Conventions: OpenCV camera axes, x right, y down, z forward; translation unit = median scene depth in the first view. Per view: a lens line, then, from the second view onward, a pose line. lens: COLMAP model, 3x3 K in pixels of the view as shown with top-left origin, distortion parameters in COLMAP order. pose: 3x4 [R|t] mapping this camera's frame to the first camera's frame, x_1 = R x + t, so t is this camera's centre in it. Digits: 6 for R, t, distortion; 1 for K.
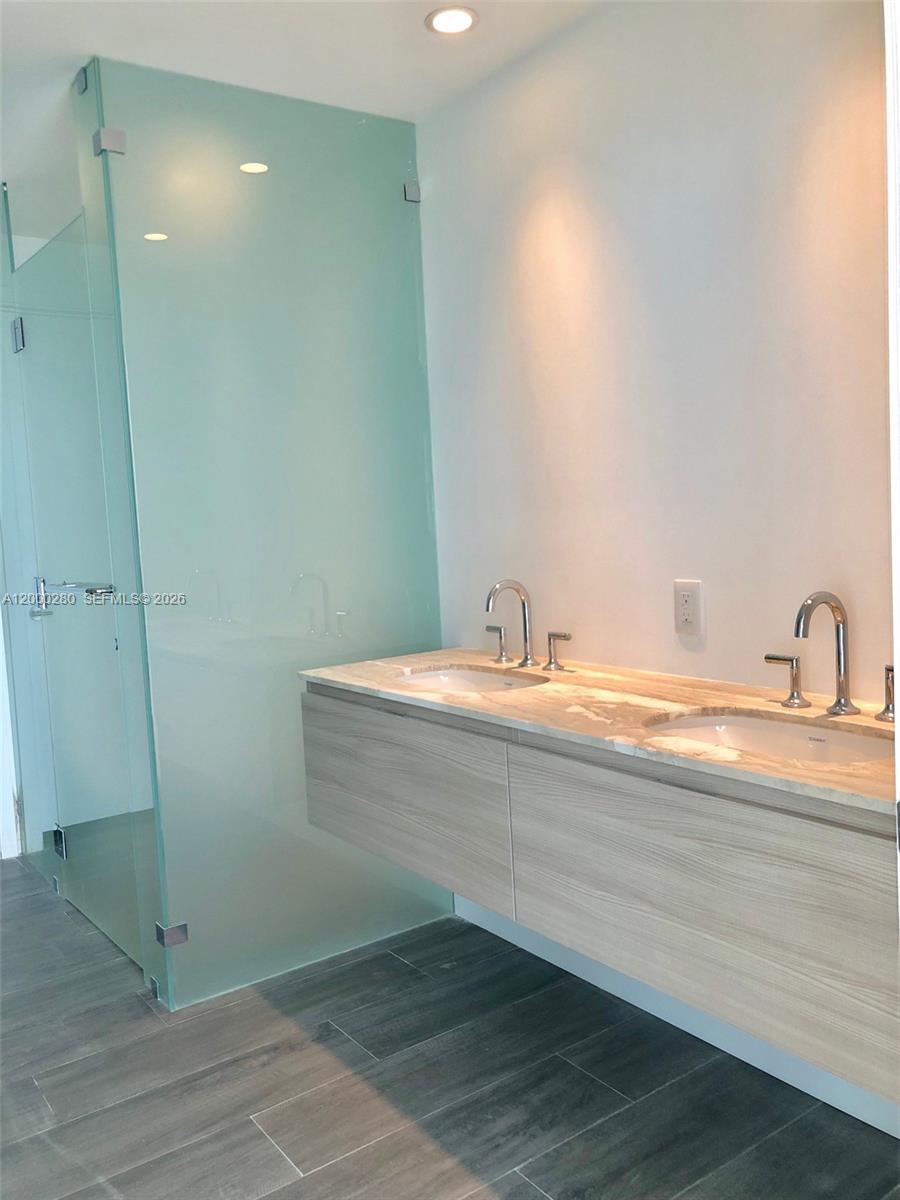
lens RADIAL K [[996.8, 0, 444.4], [0, 996.8, 596.8], [0, 0, 1]] dist [0.054712, -0.052921]
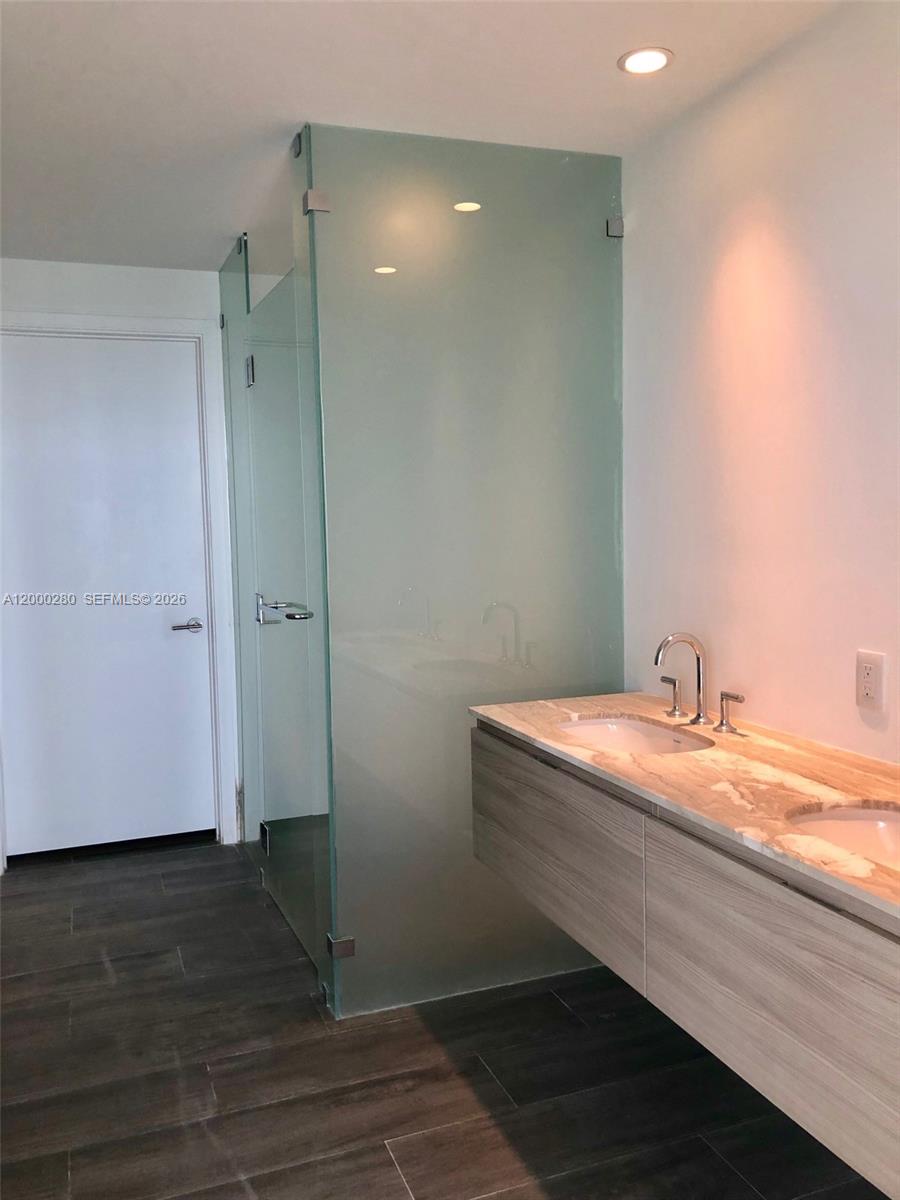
lens RADIAL K [[996.8, 0, 436.9], [0, 996.8, 598.0], [0, 0, 1]] dist [0.054712, -0.052921]
pose [[0.964579, 0.051050, -0.258807, 0.088054], [-0.049723, 0.998695, 0.011675, -0.052268], [0.259065, 0.001607, 0.965859, 0.007327]]
